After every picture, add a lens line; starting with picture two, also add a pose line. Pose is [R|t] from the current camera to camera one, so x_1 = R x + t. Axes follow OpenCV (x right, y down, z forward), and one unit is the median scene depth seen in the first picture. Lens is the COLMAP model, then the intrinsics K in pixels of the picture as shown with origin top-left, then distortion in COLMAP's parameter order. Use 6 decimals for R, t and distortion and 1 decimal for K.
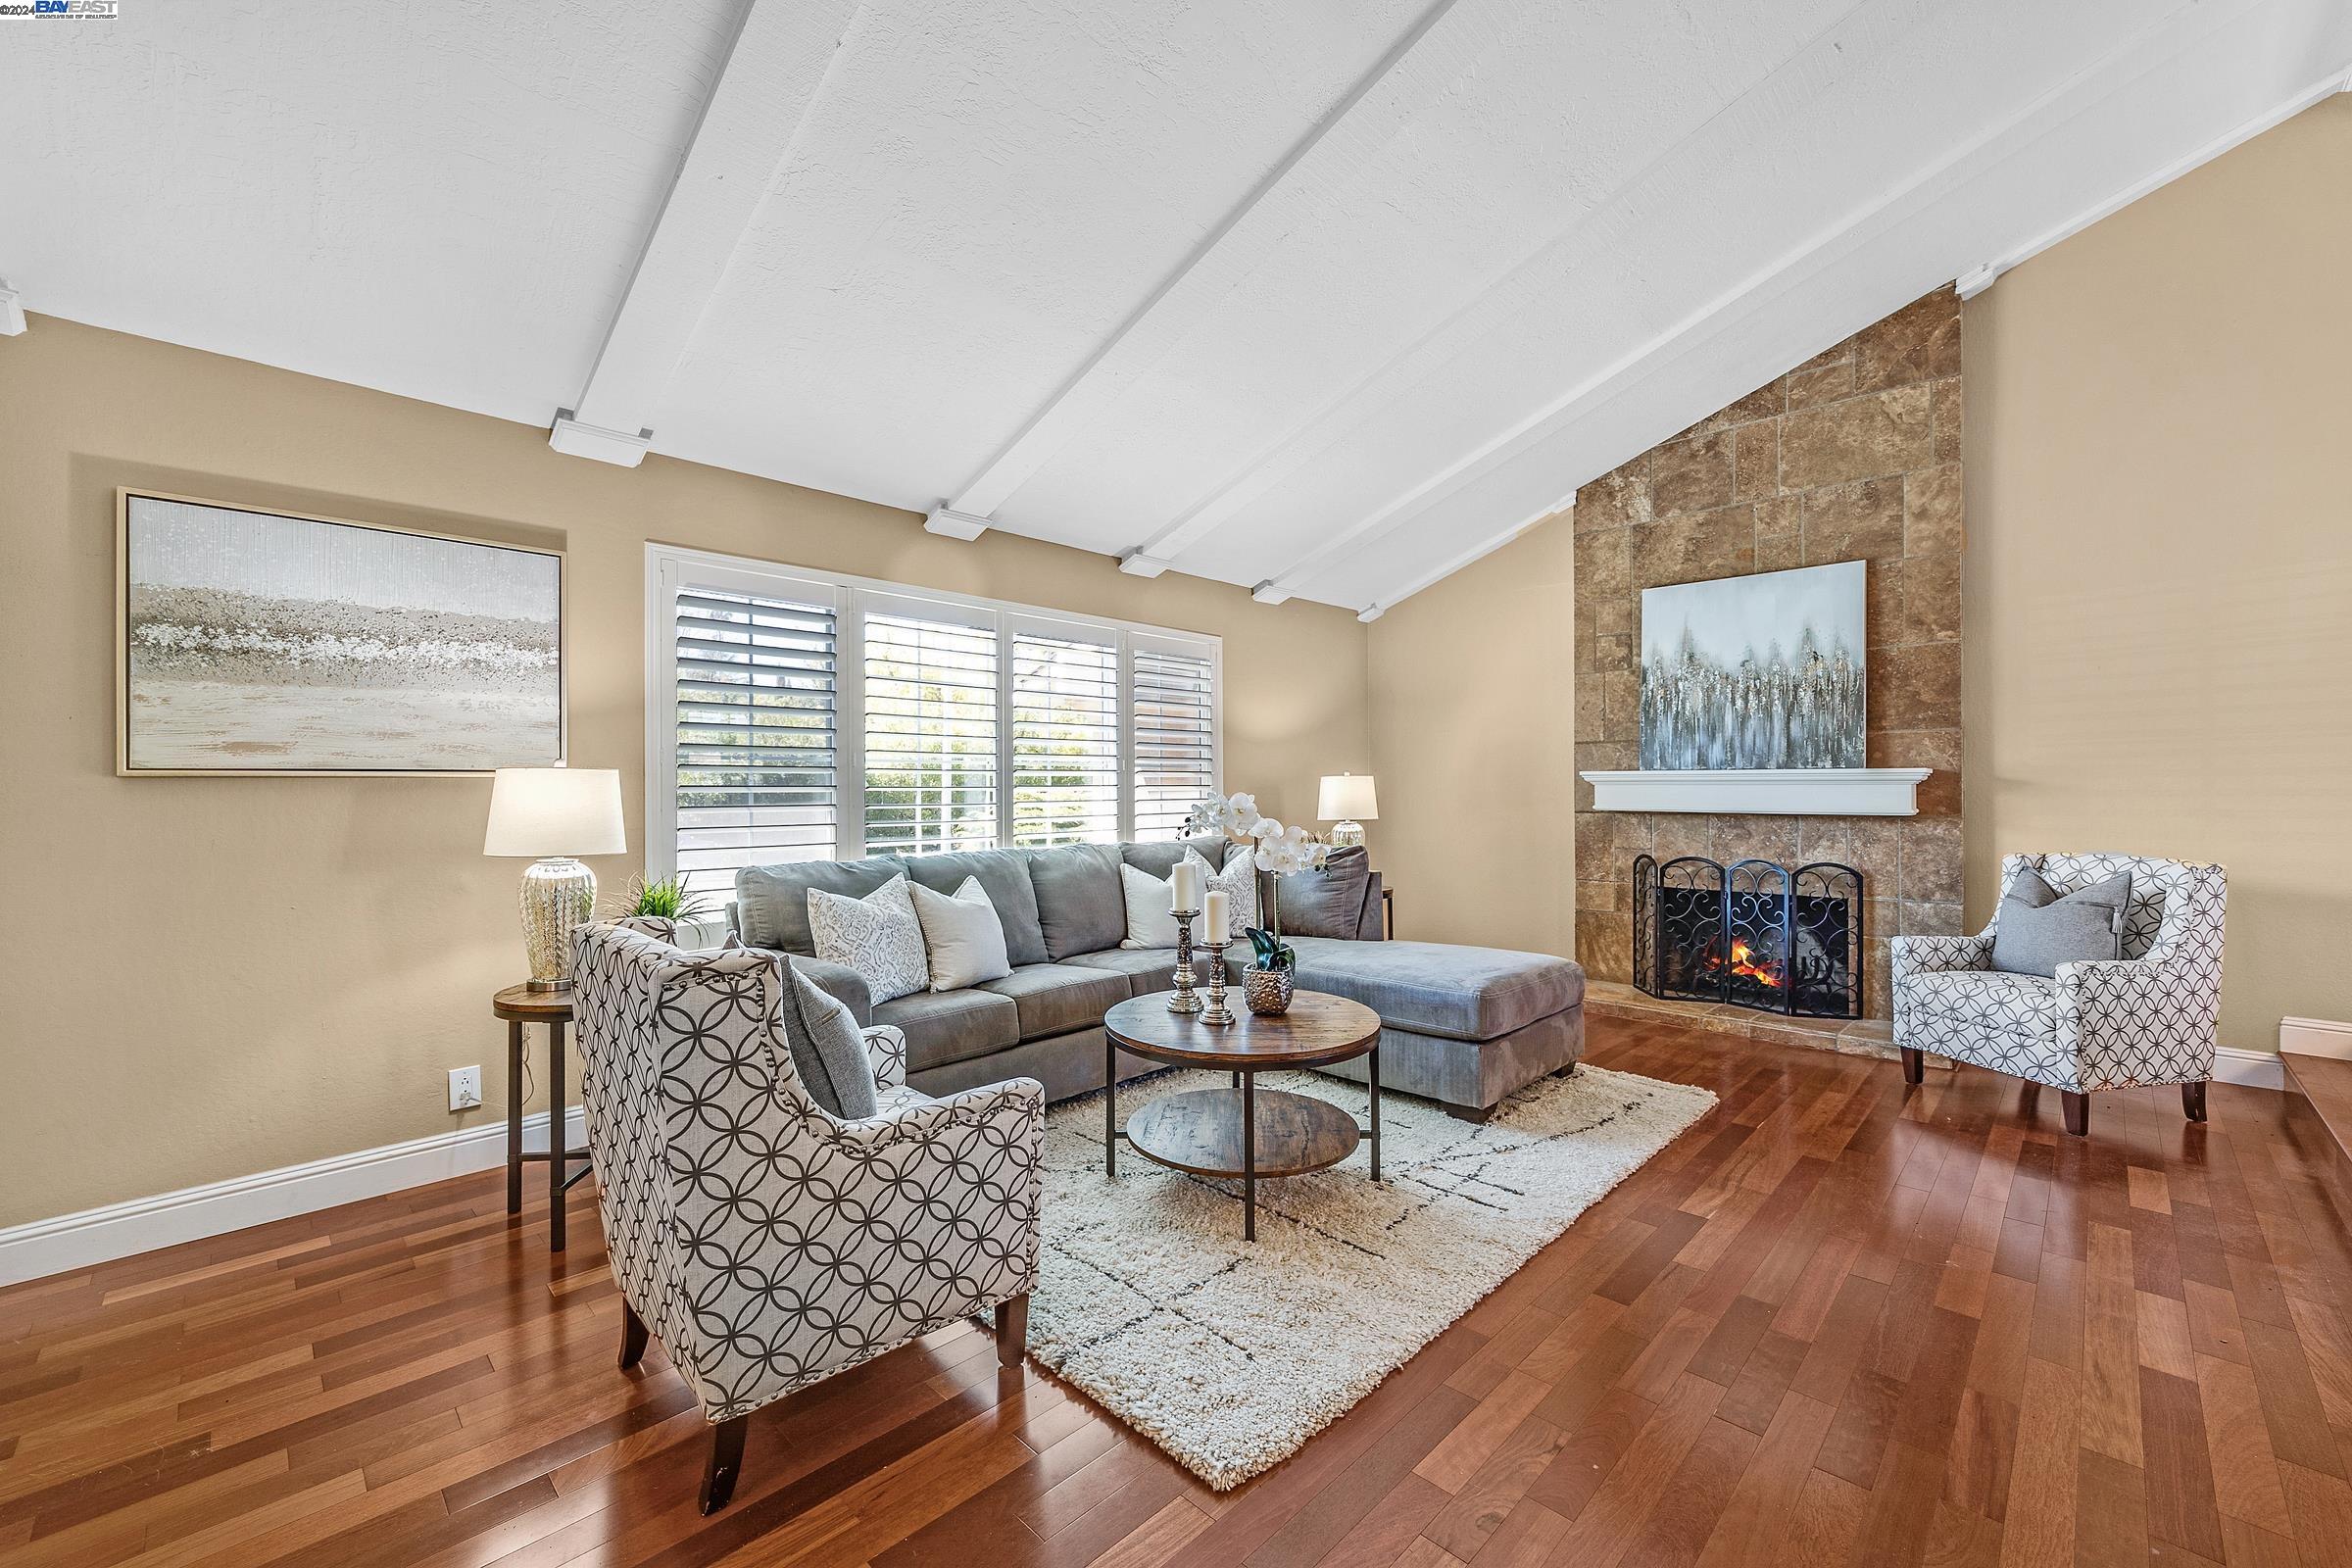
lens RADIAL K [[937.6, 0, 1176.0], [0, 937.6, 784.0], [0, 0, 1]] dist [-0.003381, 0.000127]
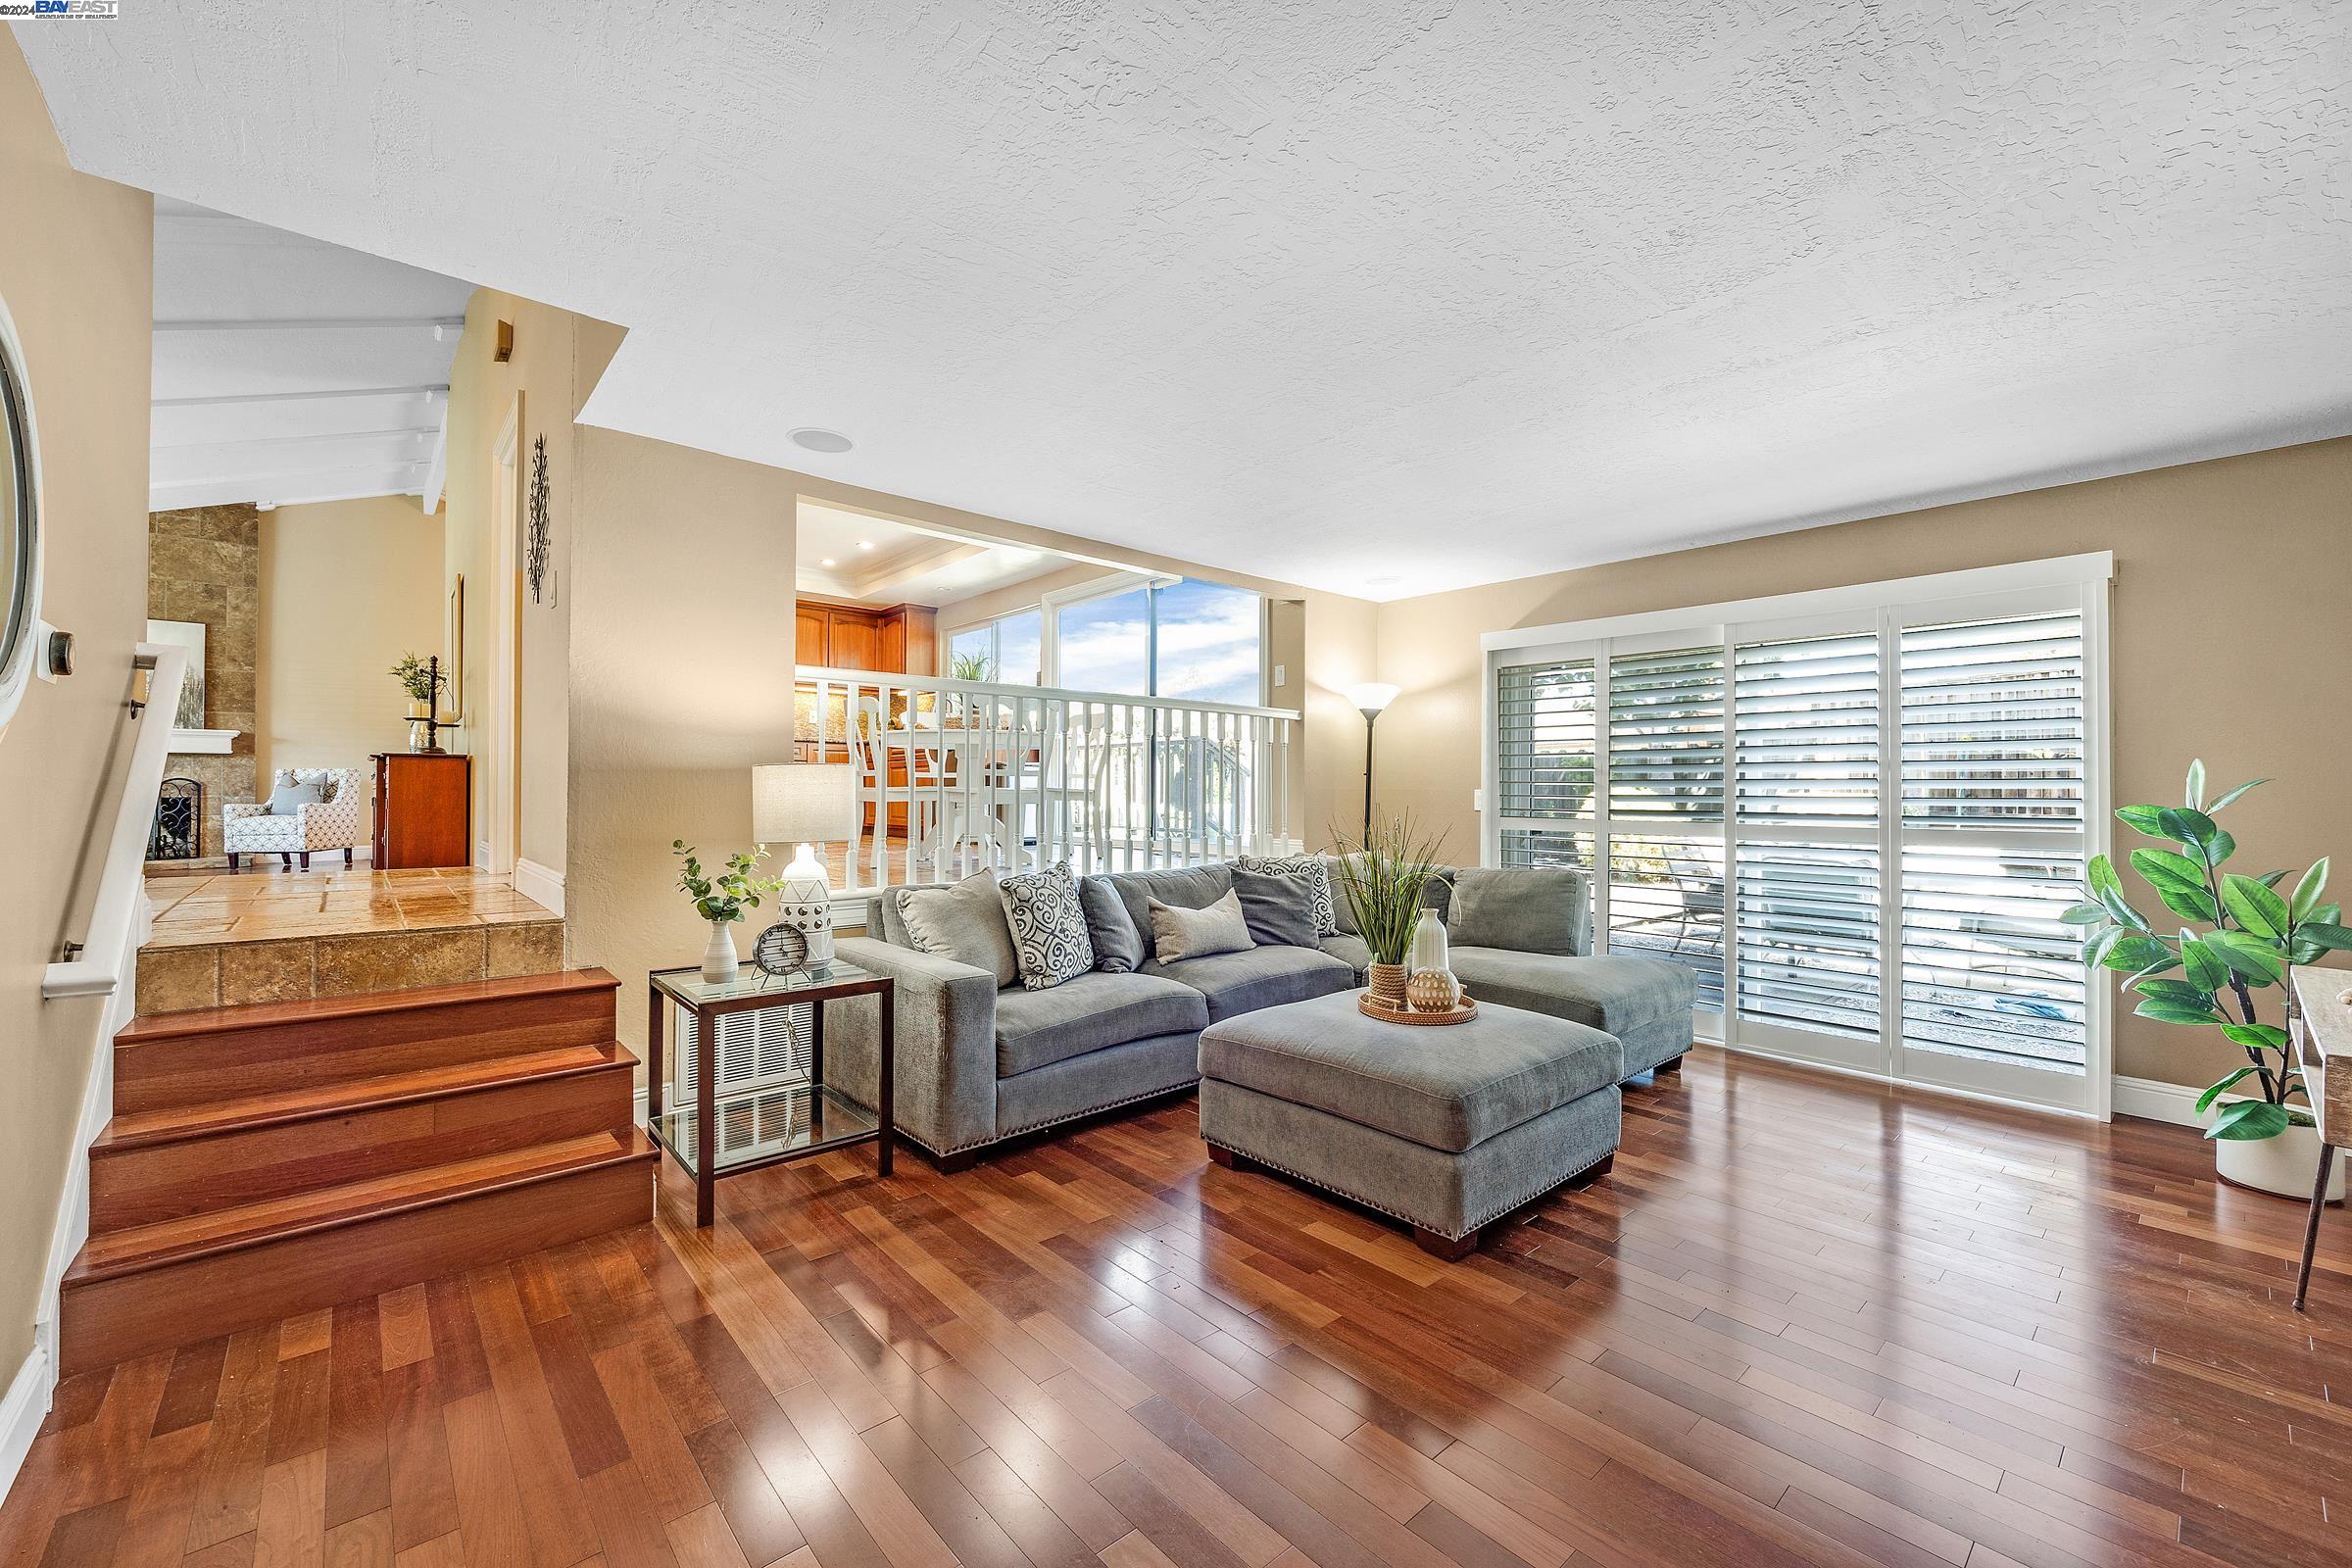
lens RADIAL K [[945.3, 0, 1176.0], [0, 945.3, 784.0], [0, 0, 1]] dist [-0.002520, -0.000255]
pose [[0.070839, 0.009827, 0.997439, -1.124209], [-0.004595, 0.999944, -0.009525, 0.109606], [-0.997477, -0.003908, 0.070880, -1.213959]]
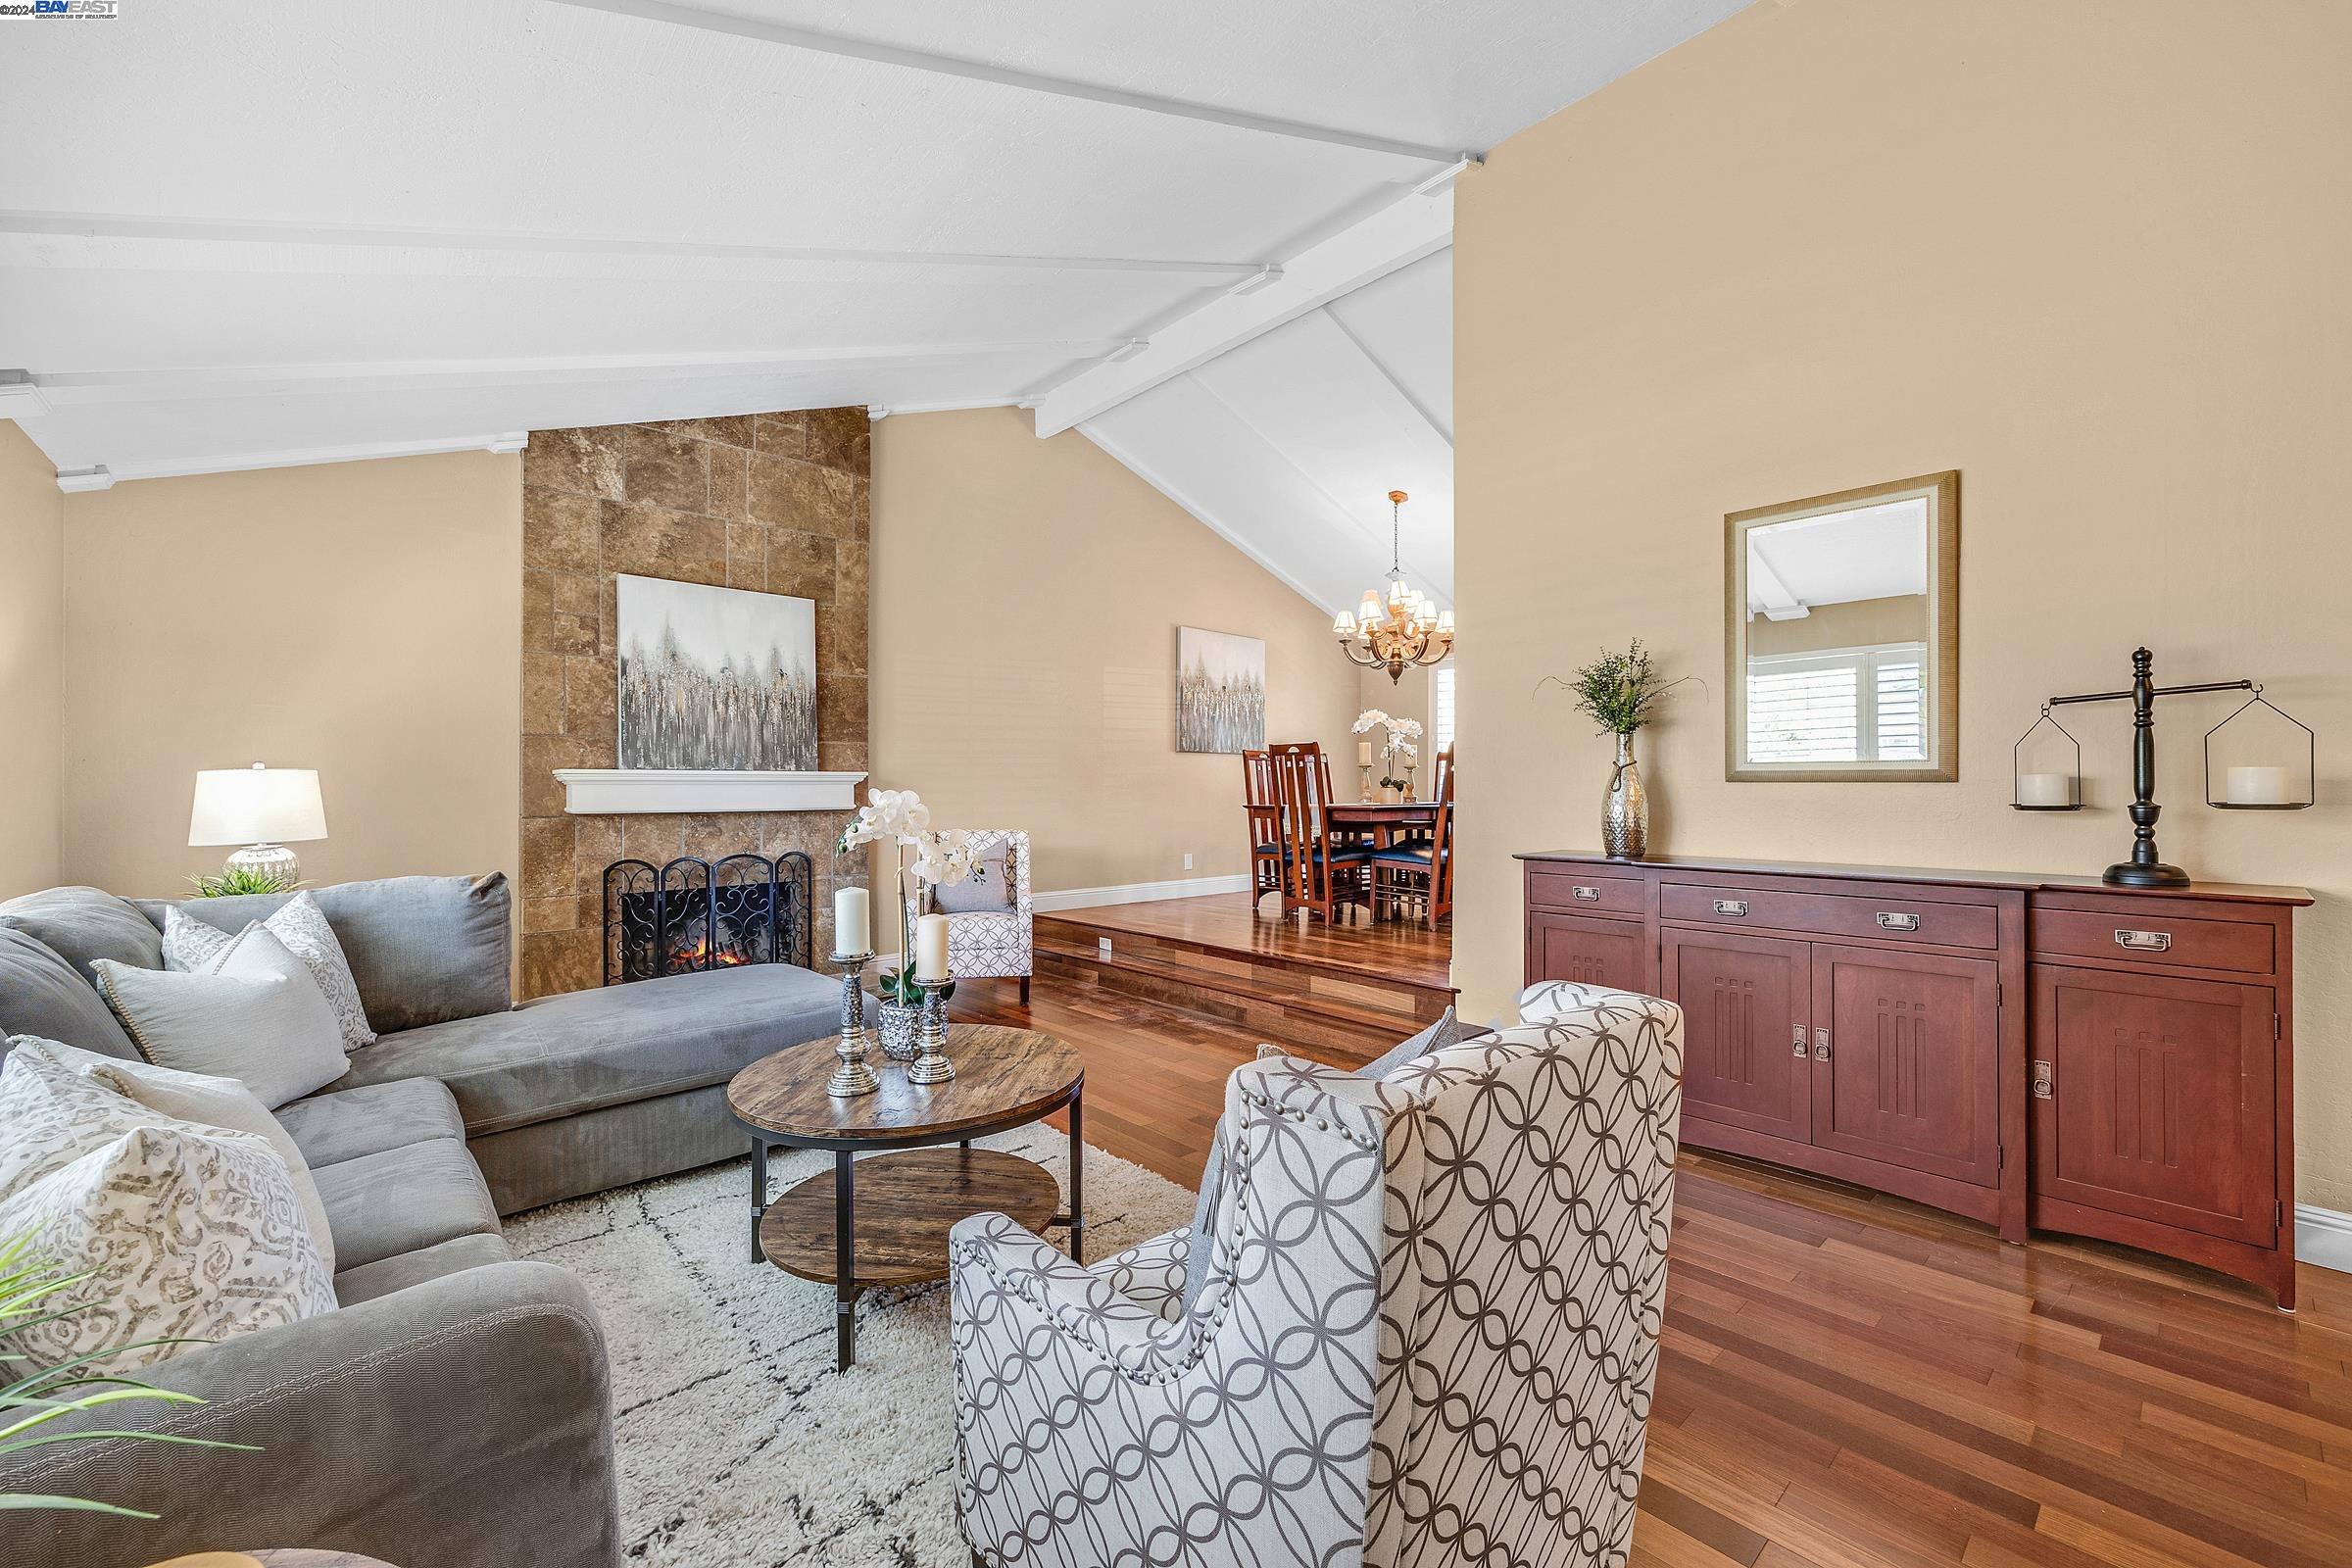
lens RADIAL K [[946.8, 0, 1177.9], [0, 946.8, 783.0], [0, 0, 1]] dist [-0.001251, 0.000212]
pose [[0.063560, 0.004332, 0.997969, -0.471192], [-0.000237, 0.999991, -0.004325, 0.003574], [-0.997978, 0.000039, 0.063561, 0.463233]]
